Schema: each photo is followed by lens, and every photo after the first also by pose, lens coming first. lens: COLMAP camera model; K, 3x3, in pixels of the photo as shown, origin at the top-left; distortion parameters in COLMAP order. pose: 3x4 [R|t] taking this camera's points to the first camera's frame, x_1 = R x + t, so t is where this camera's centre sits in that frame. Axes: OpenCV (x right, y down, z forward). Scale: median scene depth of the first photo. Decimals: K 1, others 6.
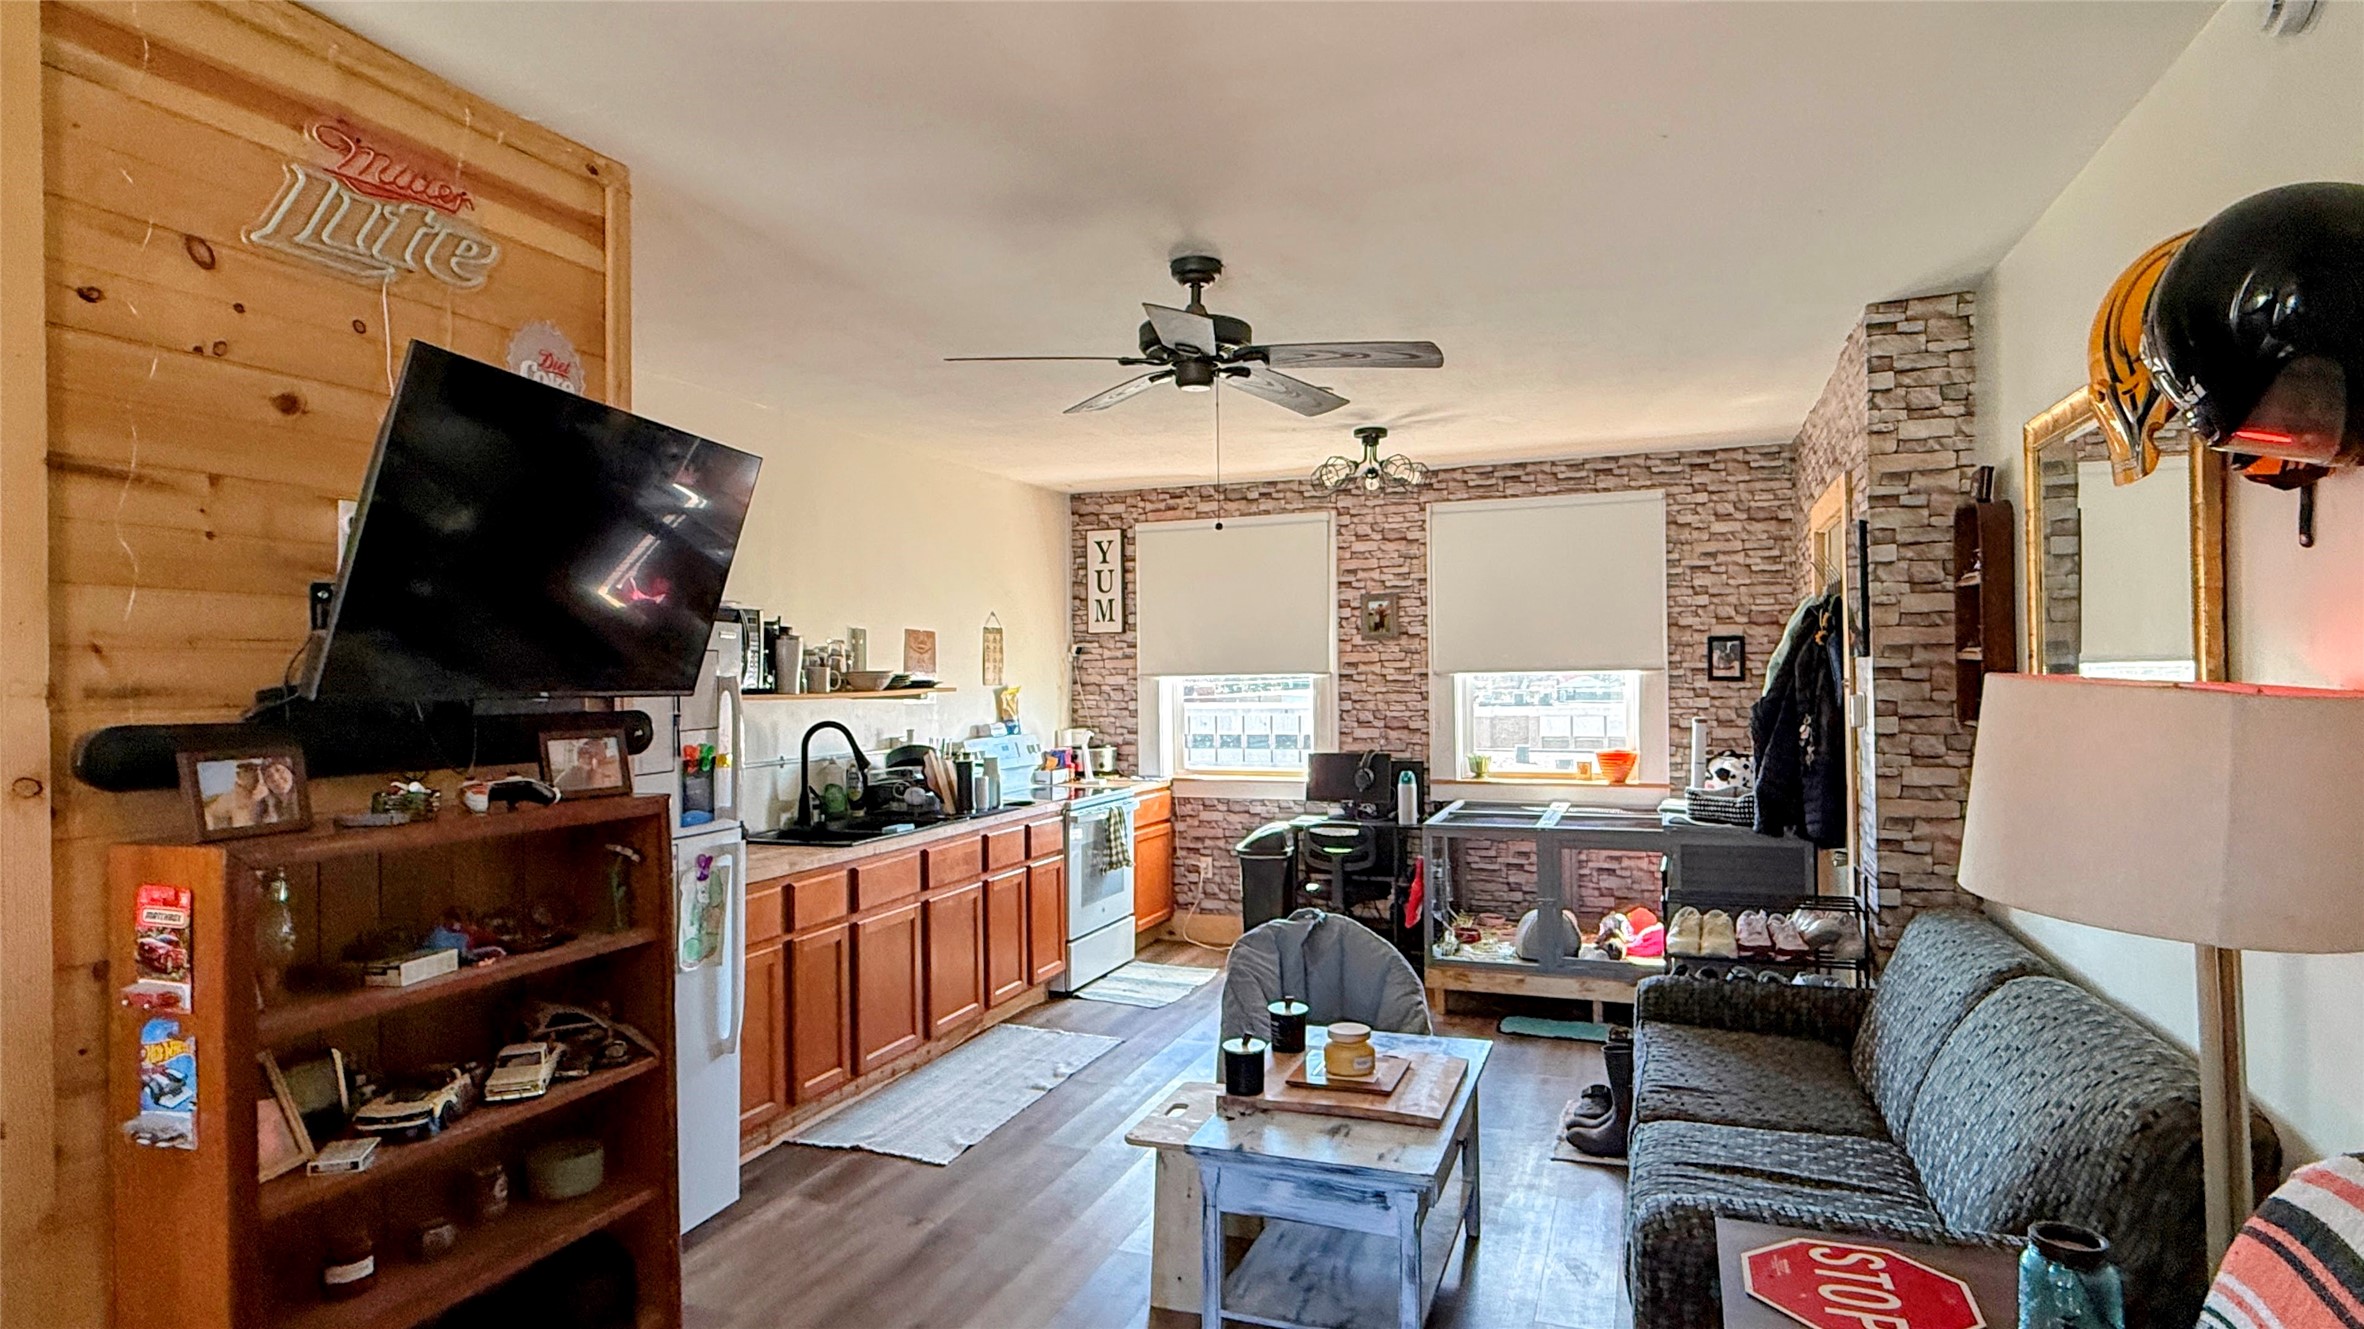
lens RADIAL K [[1260.8, 0, 1178.7], [0, 1260.8, 660.1], [0, 0, 1]] dist [0.000132, 0.000235]
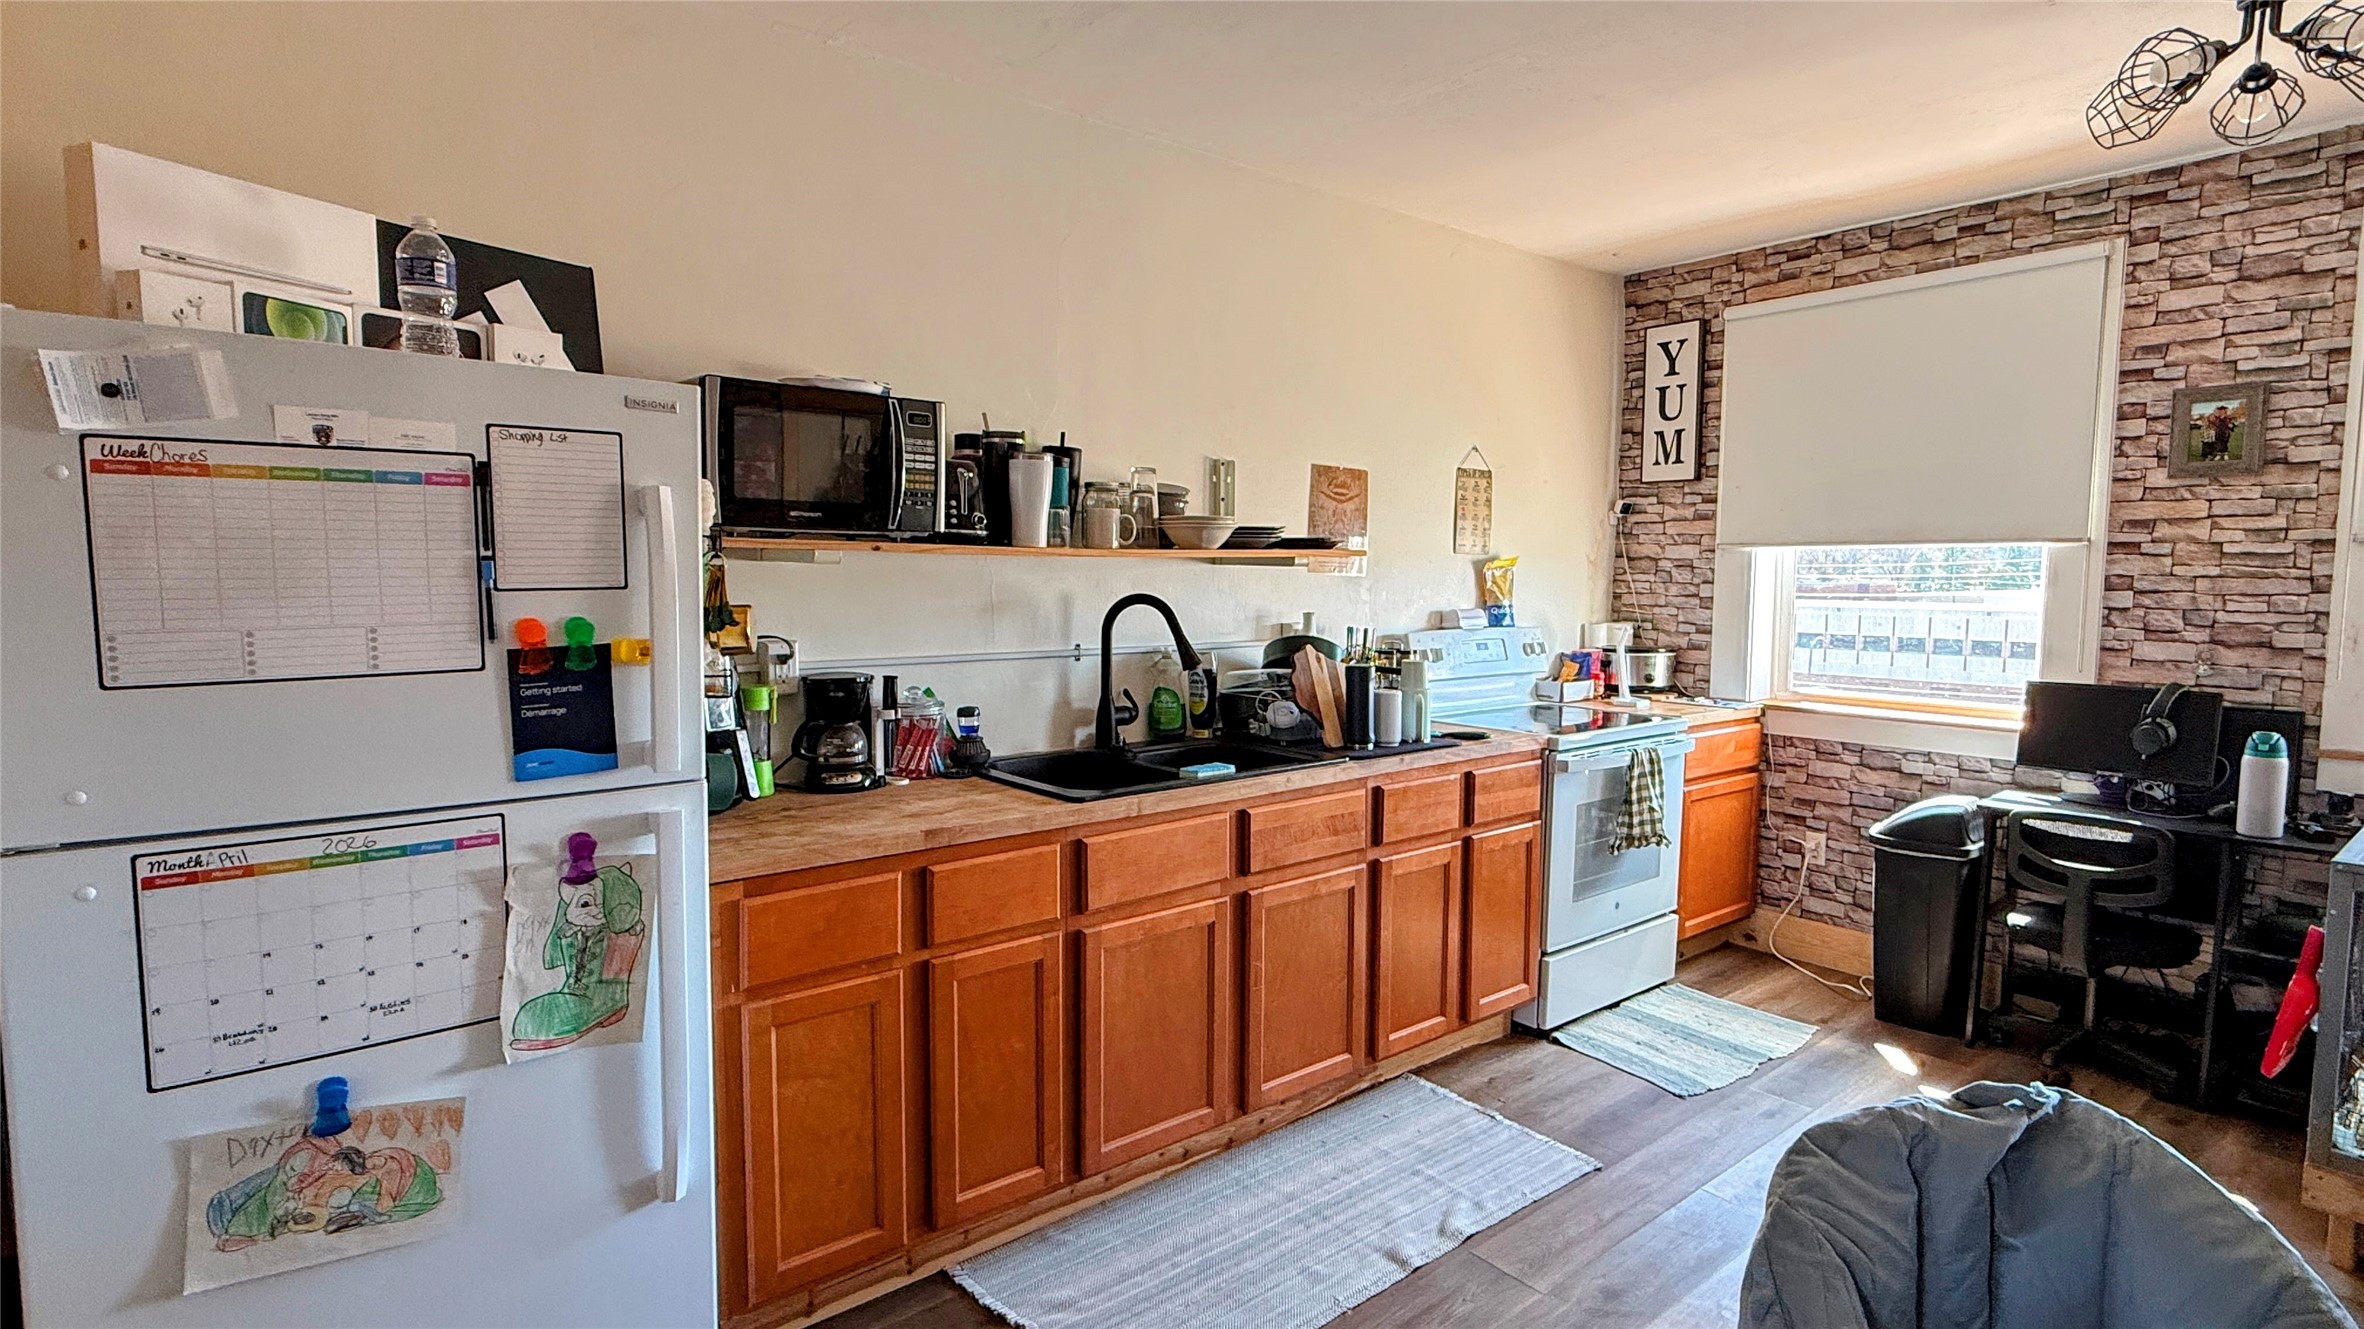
lens RADIAL K [[1146.1, 0, 1184.6], [0, 1146.1, 660.2], [0, 0, 1]] dist [-0.001409, 0.000083]
pose [[0.863695, 0.055971, -0.500898, 0.033496], [-0.009122, 0.995388, 0.095496, 0.019157], [0.503933, -0.077910, 0.860222, 0.378063]]
